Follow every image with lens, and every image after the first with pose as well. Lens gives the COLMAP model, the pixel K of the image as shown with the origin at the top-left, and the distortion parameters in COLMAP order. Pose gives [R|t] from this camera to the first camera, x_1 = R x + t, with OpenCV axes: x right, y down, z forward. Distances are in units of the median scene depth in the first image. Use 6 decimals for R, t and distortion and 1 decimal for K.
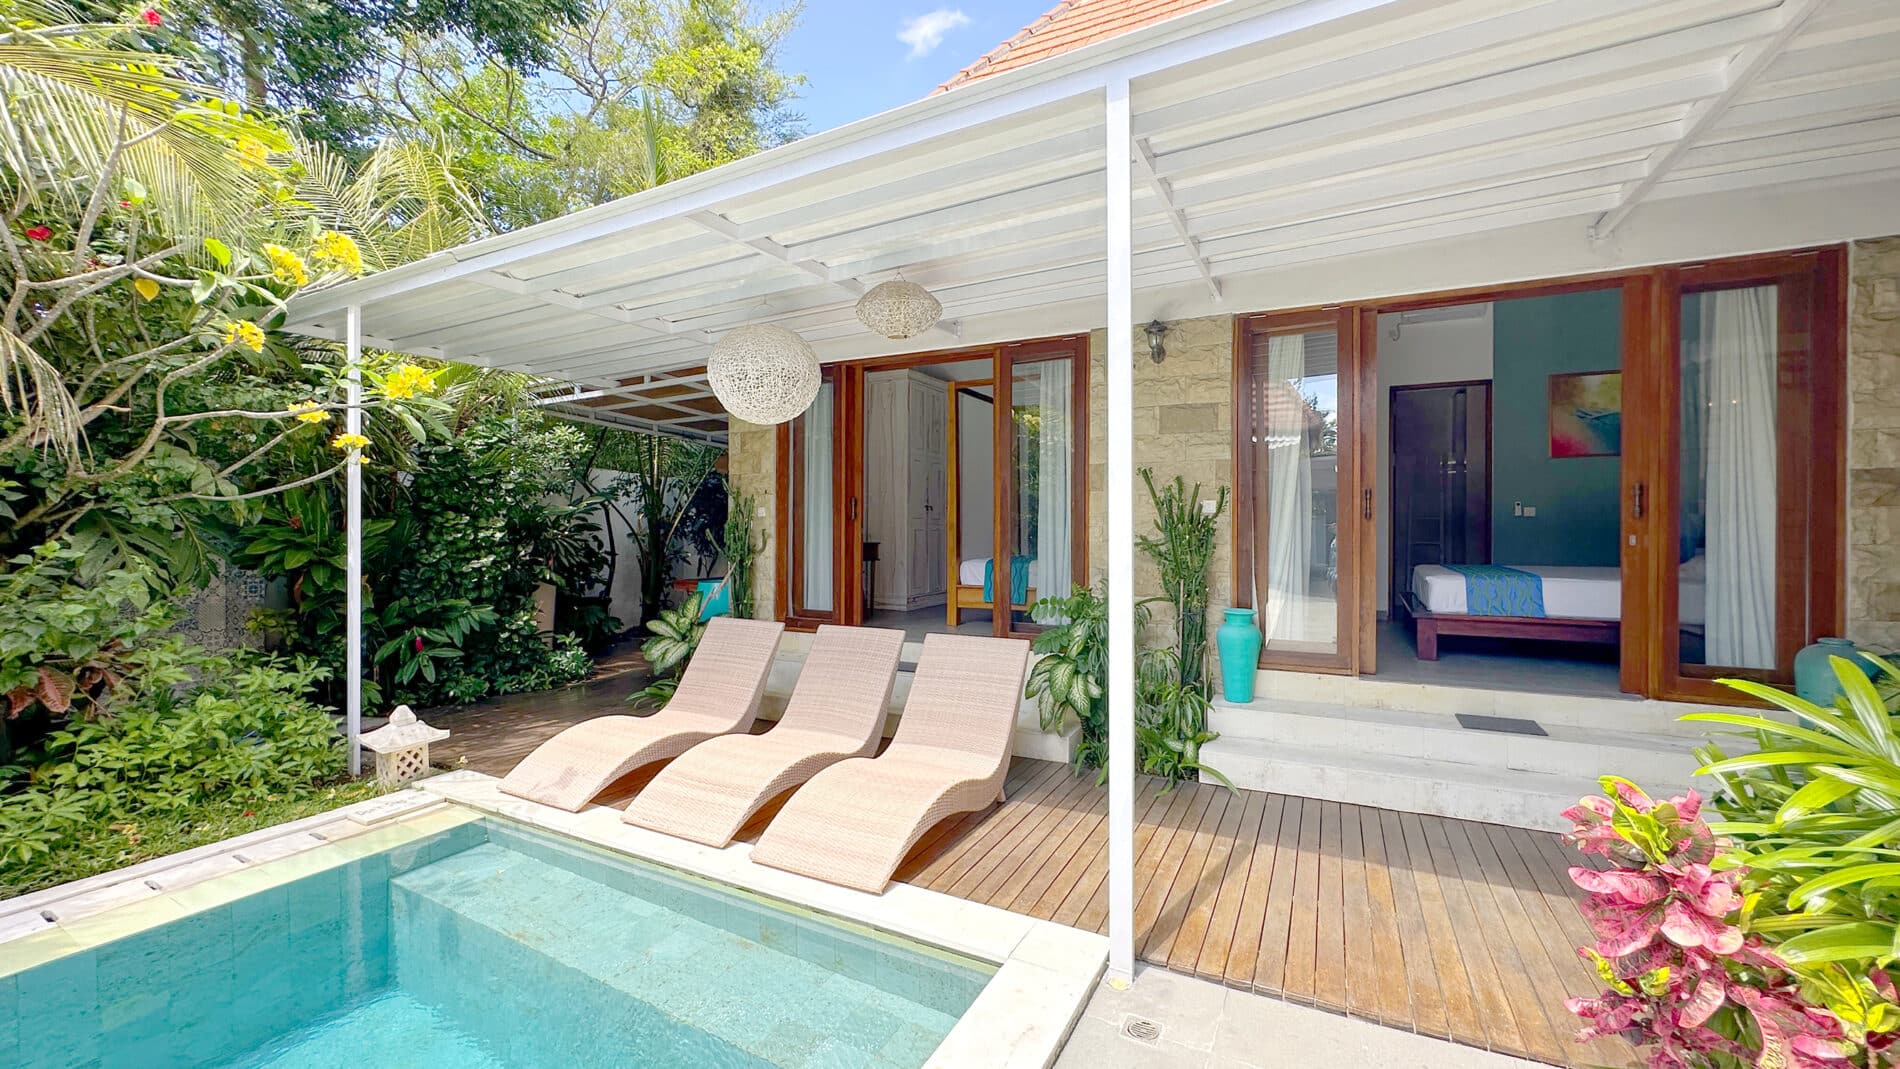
lens RADIAL K [[754.8, 0, 938.0], [0, 754.8, 531.6], [0, 0, 1]] dist [-0.015871, -0.000122]
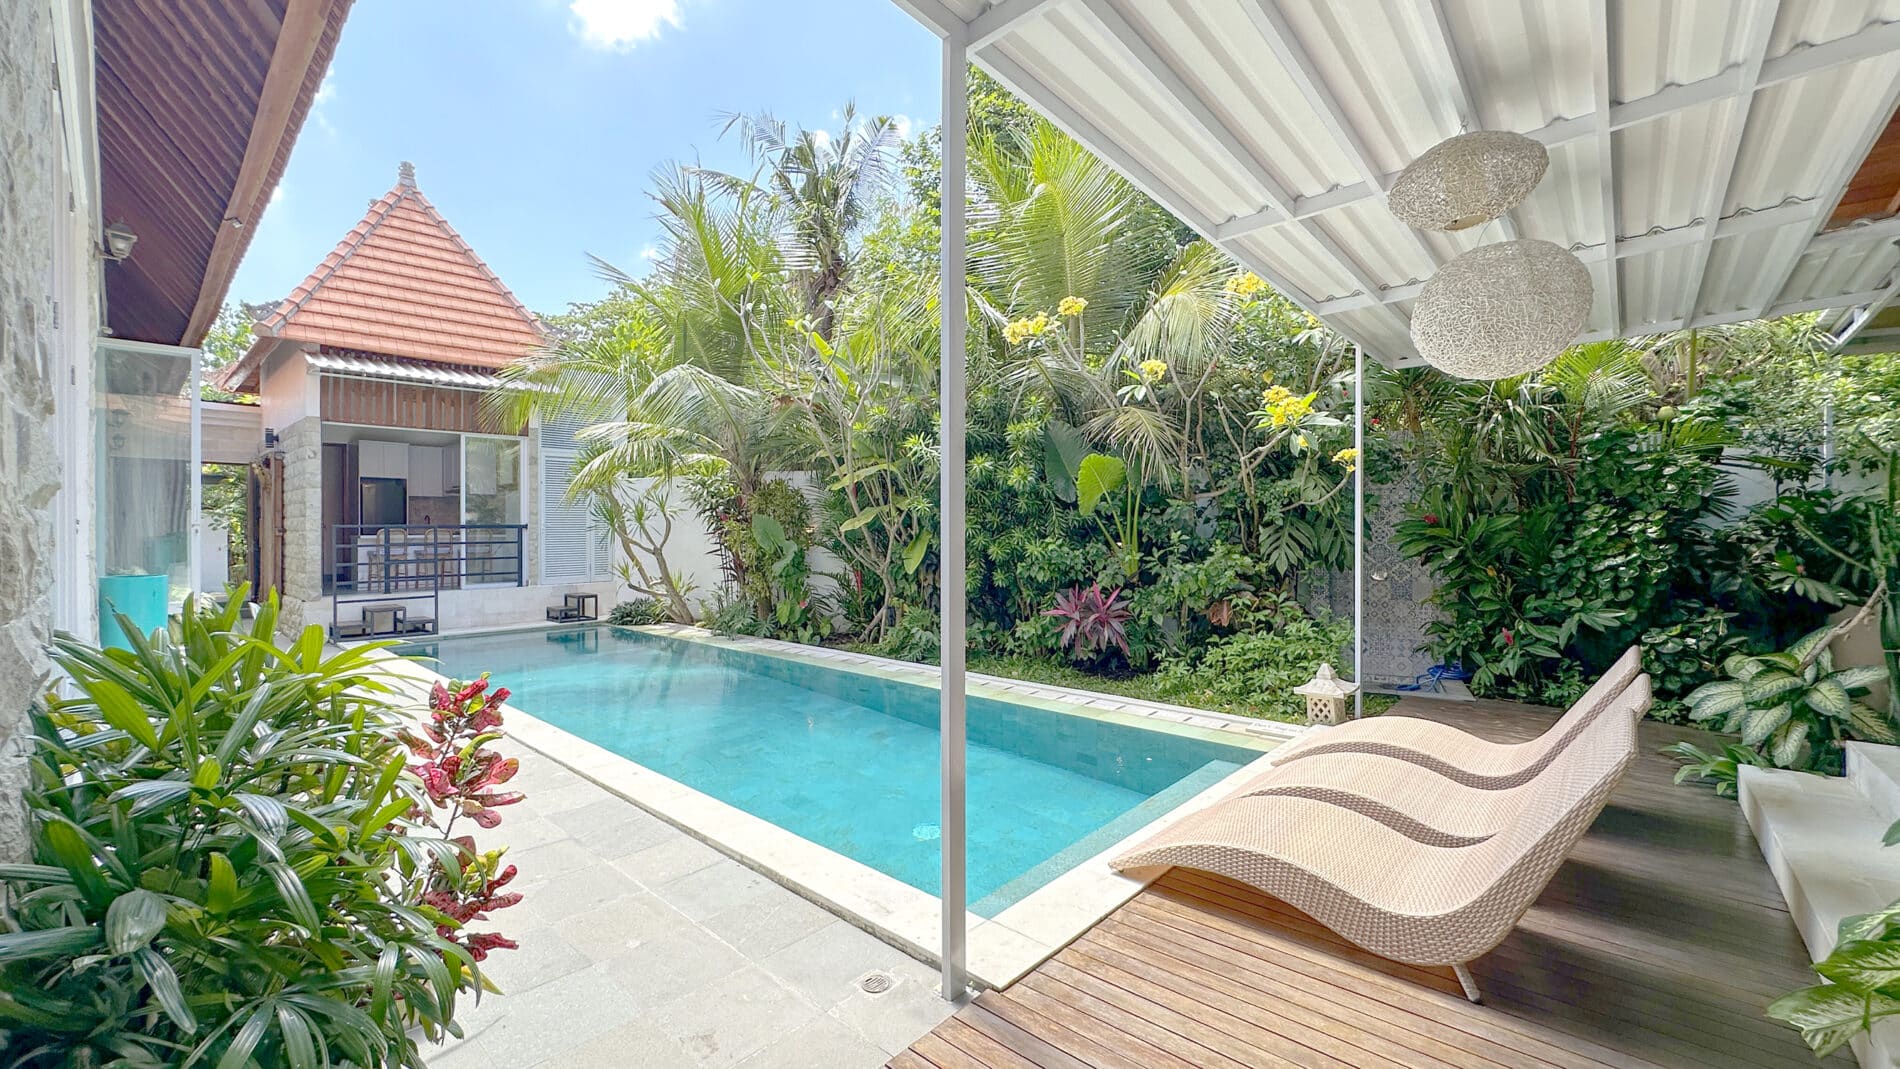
lens RADIAL K [[754.8, 0, 938.0], [0, 754.8, 531.6], [0, 0, 1]] dist [-0.015871, -0.000122]
pose [[-0.232574, 0.007548, -0.972549, 0.570538], [-0.009644, 0.999903, 0.010067, 0.008775], [0.972531, 0.011721, -0.232479, 0.593883]]
